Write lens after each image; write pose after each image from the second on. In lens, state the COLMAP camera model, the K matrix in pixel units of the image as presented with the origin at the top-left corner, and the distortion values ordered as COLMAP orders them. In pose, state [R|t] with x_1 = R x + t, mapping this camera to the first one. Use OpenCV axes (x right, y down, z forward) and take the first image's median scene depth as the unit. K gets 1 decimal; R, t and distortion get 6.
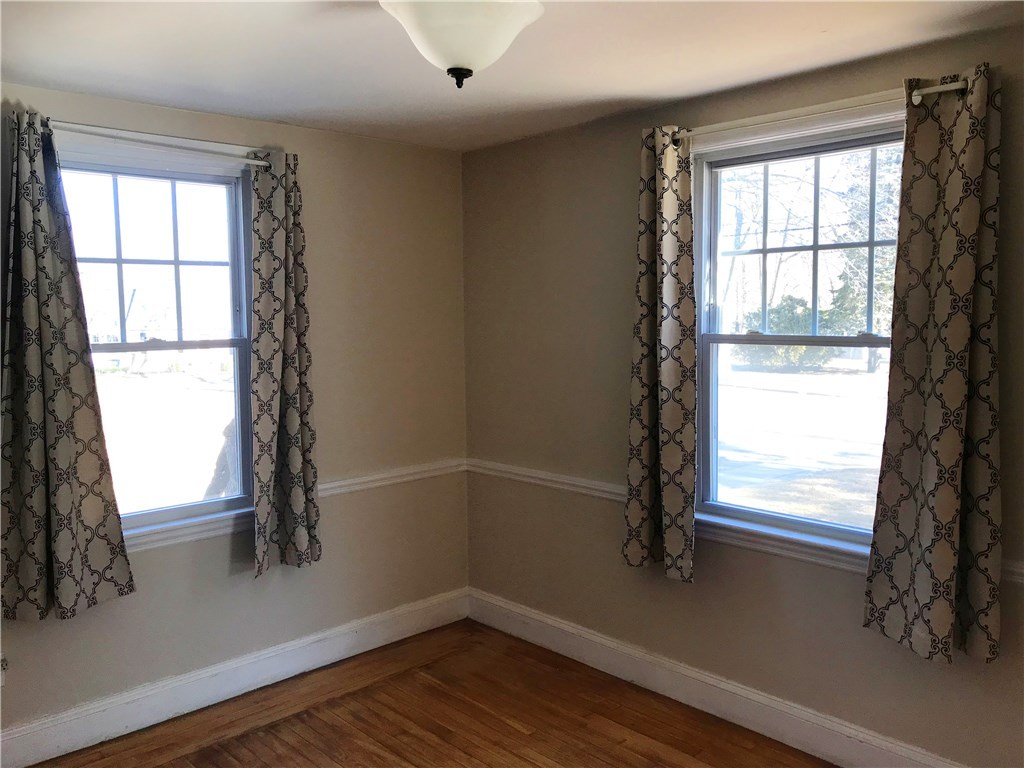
lens RADIAL K [[845.9, 0, 508.1], [0, 845.9, 384.7], [0, 0, 1]] dist [0.018661, -0.014152]
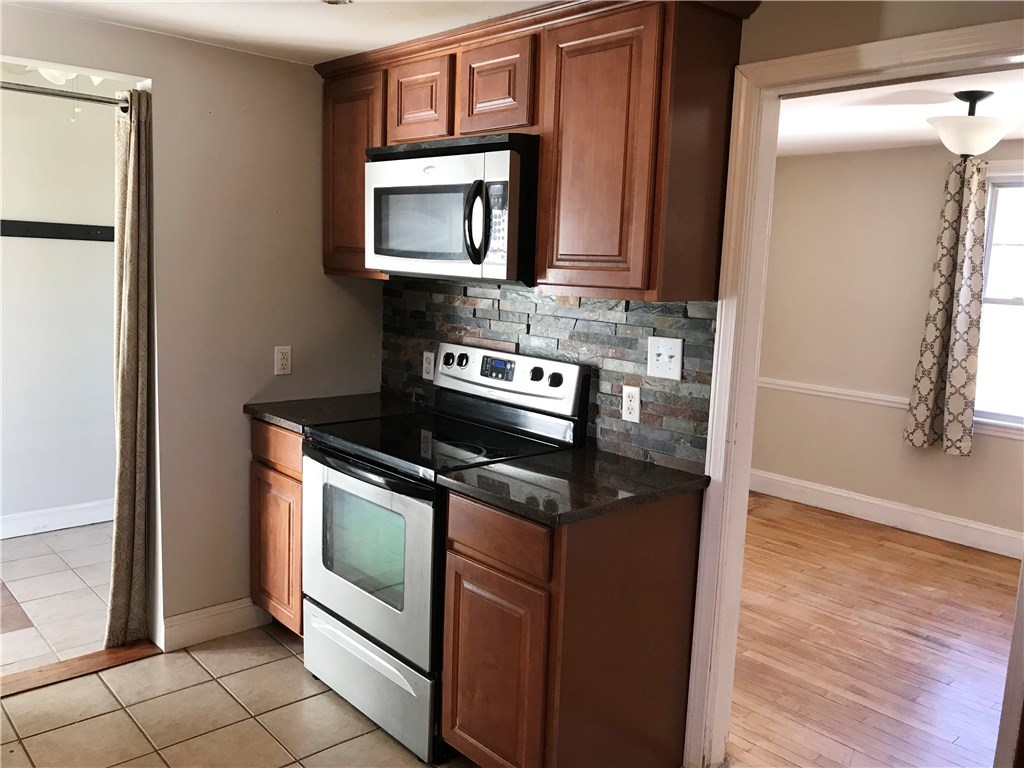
lens RADIAL K [[845.9, 0, 515.6], [0, 845.9, 382.8], [0, 0, 1]] dist [0.018661, -0.014152]
pose [[0.998606, 0.052773, -0.000687, -0.607612], [-0.052612, 0.996420, 0.066173, 0.036736], [0.004177, -0.066044, 0.997808, -0.548996]]
